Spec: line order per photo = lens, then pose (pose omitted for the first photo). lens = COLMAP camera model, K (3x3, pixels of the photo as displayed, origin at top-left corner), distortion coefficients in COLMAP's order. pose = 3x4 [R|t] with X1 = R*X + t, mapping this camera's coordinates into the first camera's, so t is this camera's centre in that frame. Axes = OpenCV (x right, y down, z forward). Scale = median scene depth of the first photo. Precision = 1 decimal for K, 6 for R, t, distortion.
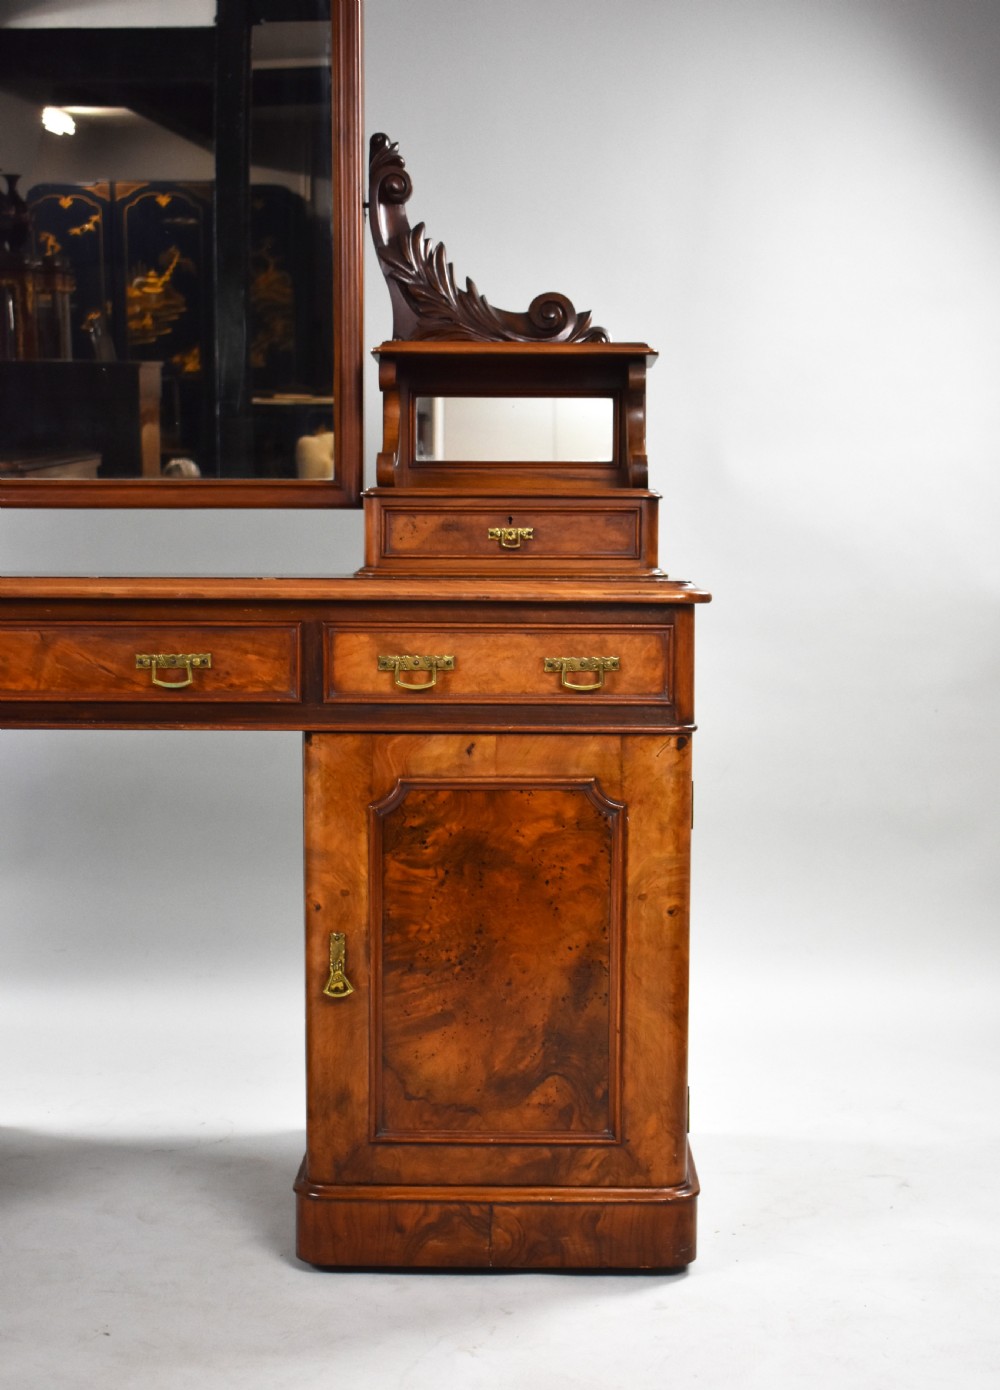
lens RADIAL K [[2156.8, 0, 516.6], [0, 2156.8, 735.8], [0, 0, 1]] dist [-0.039255, 0.000000]
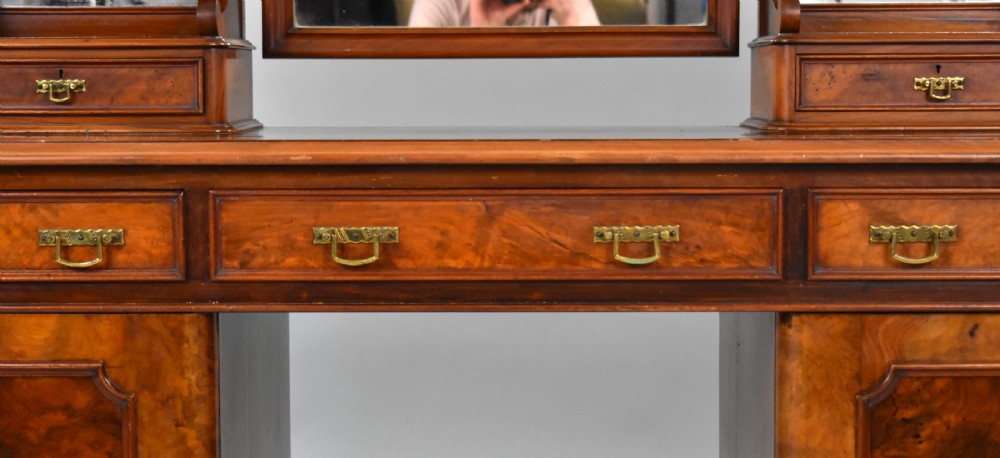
lens RADIAL K [[1994.2, 0, 476.7], [0, 1994.2, 204.2], [0, 0, 1]] dist [0.009275, 0.000000]
pose [[0.999893, -0.008931, -0.011581, -0.210894], [0.008639, 0.999649, -0.025041, -0.026356], [0.011801, 0.024938, 0.999619, 0.178765]]
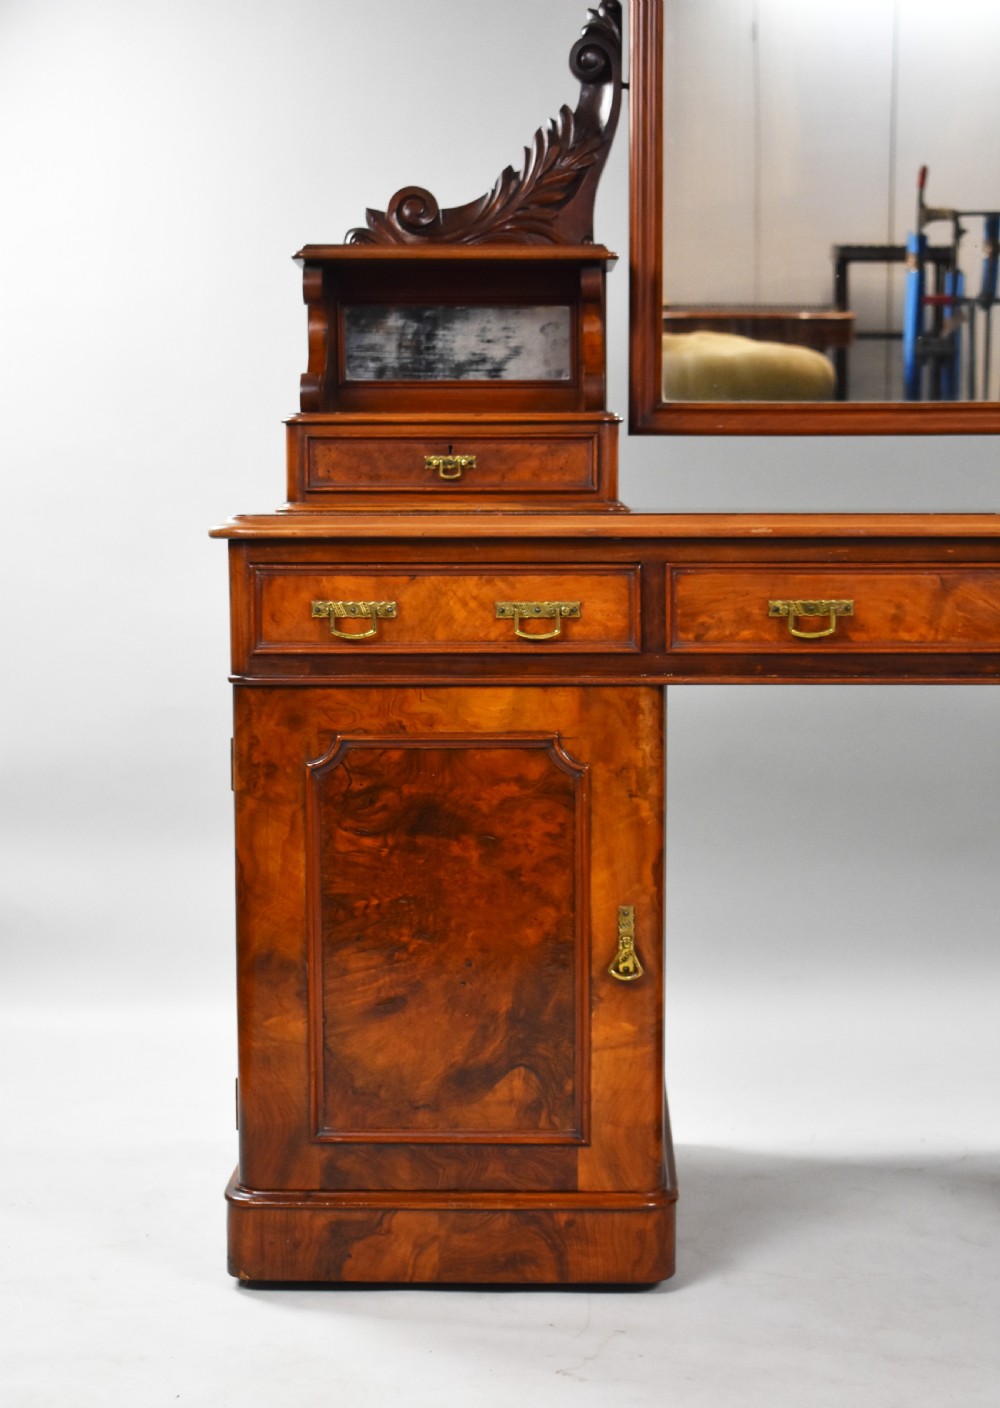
lens RADIAL K [[2618.6, 0, 494.1], [0, 2618.6, 736.5], [0, 0, 1]] dist [0.005629, 0.000000]
pose [[0.999915, -0.005751, -0.011688, -0.385595], [0.005874, 0.999927, 0.010552, 0.005718], [0.011626, -0.010619, 0.999876, -0.084066]]
